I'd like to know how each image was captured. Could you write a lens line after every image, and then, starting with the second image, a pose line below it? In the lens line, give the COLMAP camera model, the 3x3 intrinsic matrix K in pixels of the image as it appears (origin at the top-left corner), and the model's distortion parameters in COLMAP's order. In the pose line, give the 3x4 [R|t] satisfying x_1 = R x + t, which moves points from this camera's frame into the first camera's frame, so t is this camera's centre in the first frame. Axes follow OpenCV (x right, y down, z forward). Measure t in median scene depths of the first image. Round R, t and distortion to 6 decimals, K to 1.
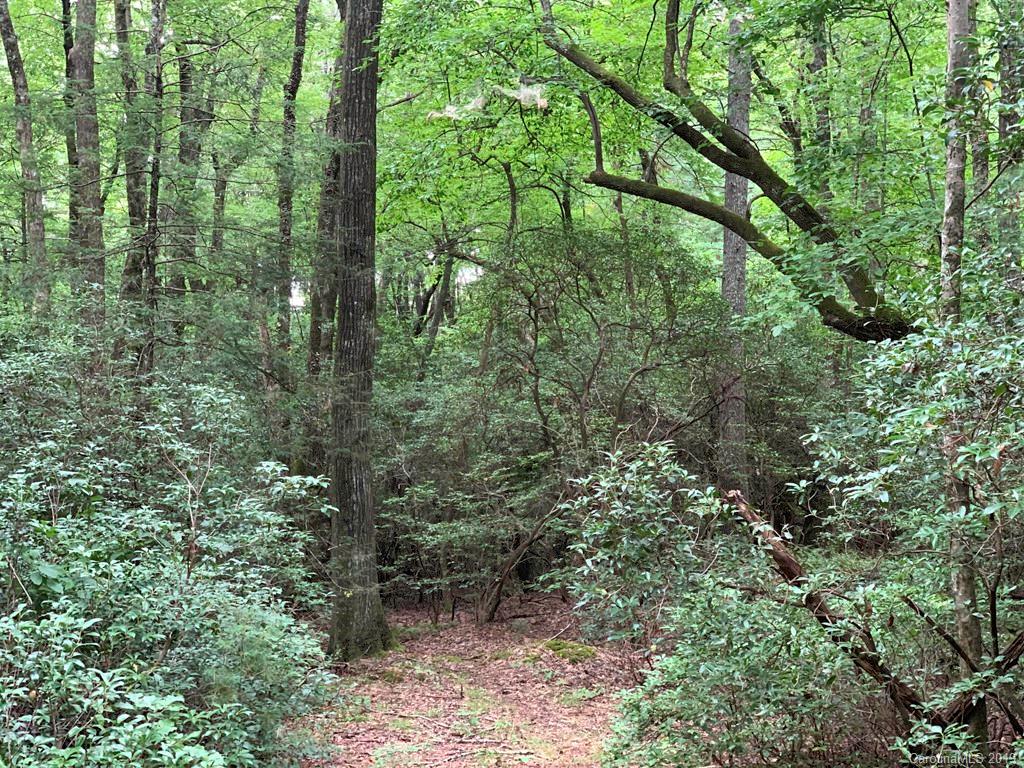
lens RADIAL K [[1559.9, 0, 512.0], [0, 1559.9, 384.0], [0, 0, 1]] dist [0.100736, -0.093908]
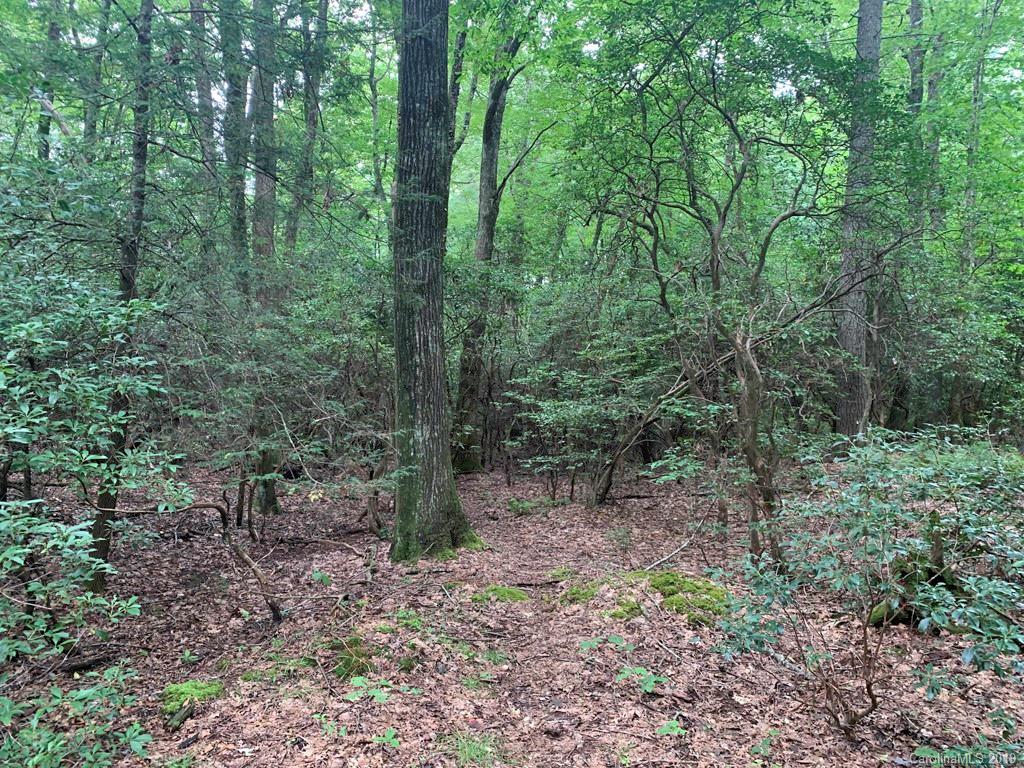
lens RADIAL K [[716.4, 0, 512.0], [0, 716.4, 384.0], [0, 0, 1]] dist [0.006609, -0.000893]
pose [[0.980826, 0.031028, -0.192398, 0.016150], [-0.022162, 0.998598, 0.048067, 0.058736], [0.193620, -0.042882, 0.980139, 0.572808]]
